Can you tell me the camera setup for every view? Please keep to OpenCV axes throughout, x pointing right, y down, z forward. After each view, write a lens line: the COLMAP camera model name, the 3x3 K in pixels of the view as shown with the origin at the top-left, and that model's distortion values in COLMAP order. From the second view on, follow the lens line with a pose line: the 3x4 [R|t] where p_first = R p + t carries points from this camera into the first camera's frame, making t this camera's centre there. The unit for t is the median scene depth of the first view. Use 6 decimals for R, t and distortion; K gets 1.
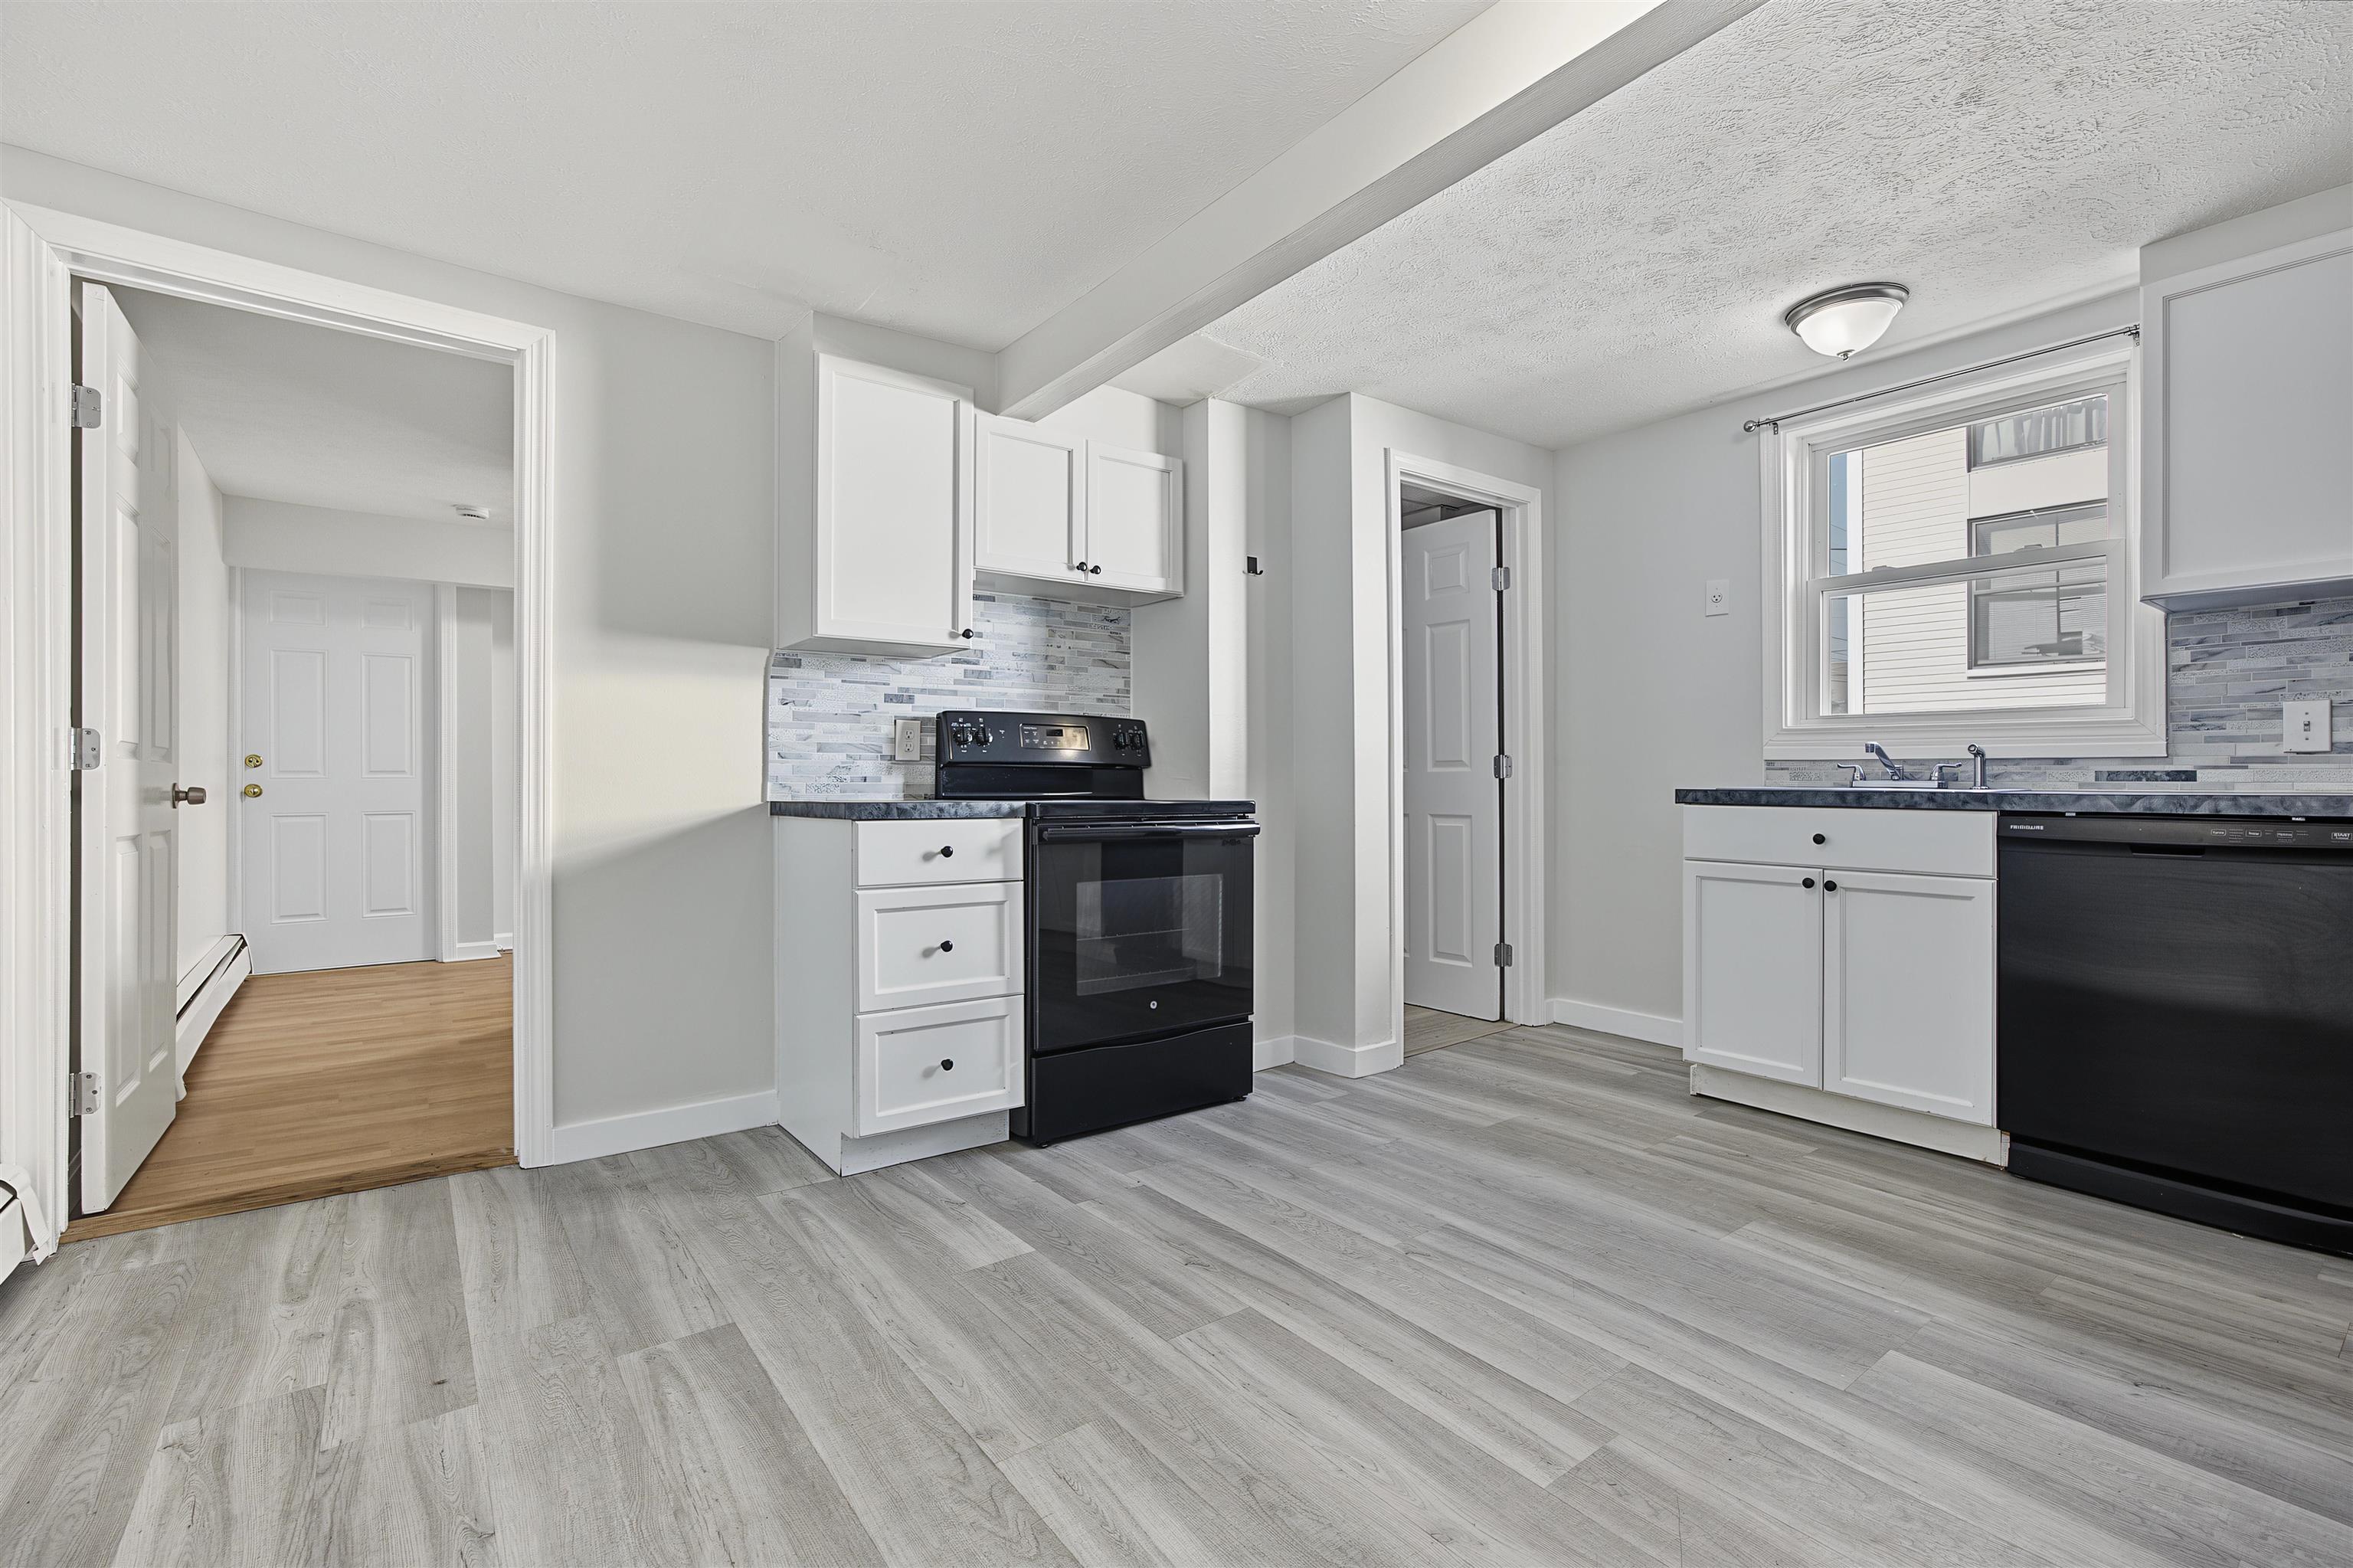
lens RADIAL K [[1042.7, 0, 1179.7], [0, 1042.7, 773.1], [0, 0, 1]] dist [-0.021859, 0.009059]
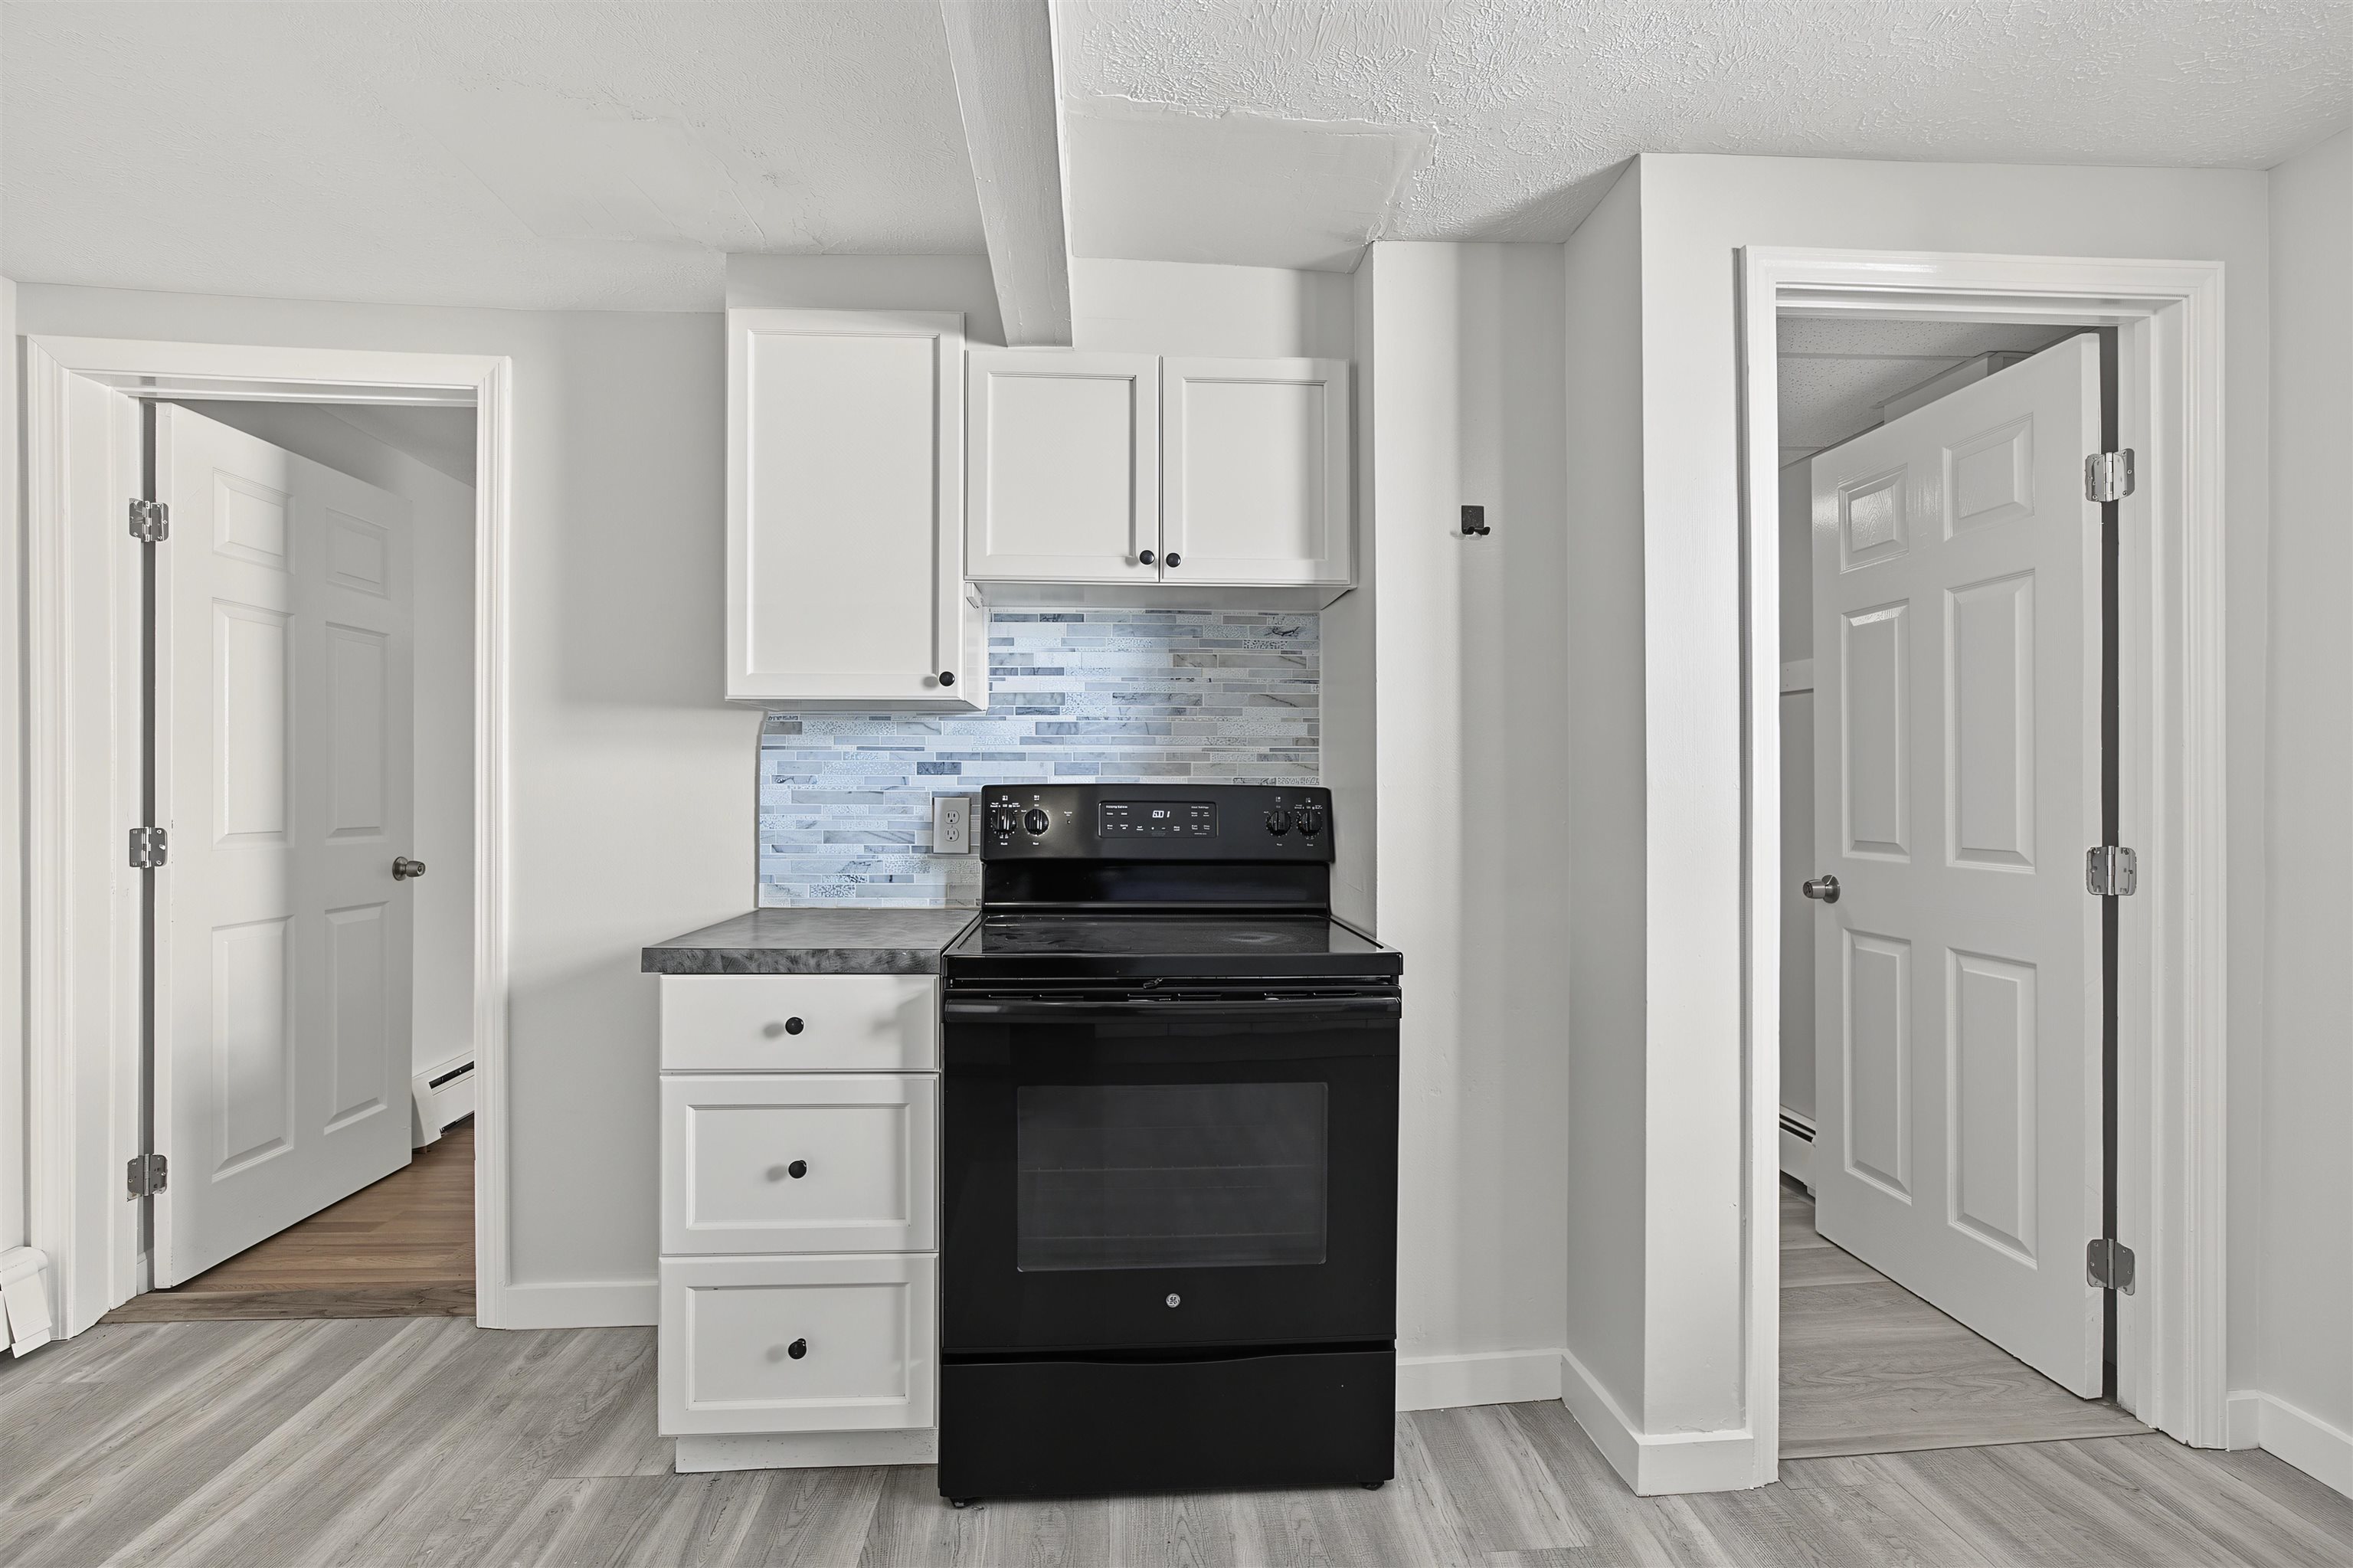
lens RADIAL K [[1042.7, 0, 1179.8], [0, 1042.7, 790.2], [0, 0, 1]] dist [-0.021859, 0.009059]
pose [[0.837891, 0.004126, -0.545822, 0.299917], [0.001788, 0.999945, 0.010303, -0.070235], [0.545835, -0.009609, 0.837838, 0.532676]]
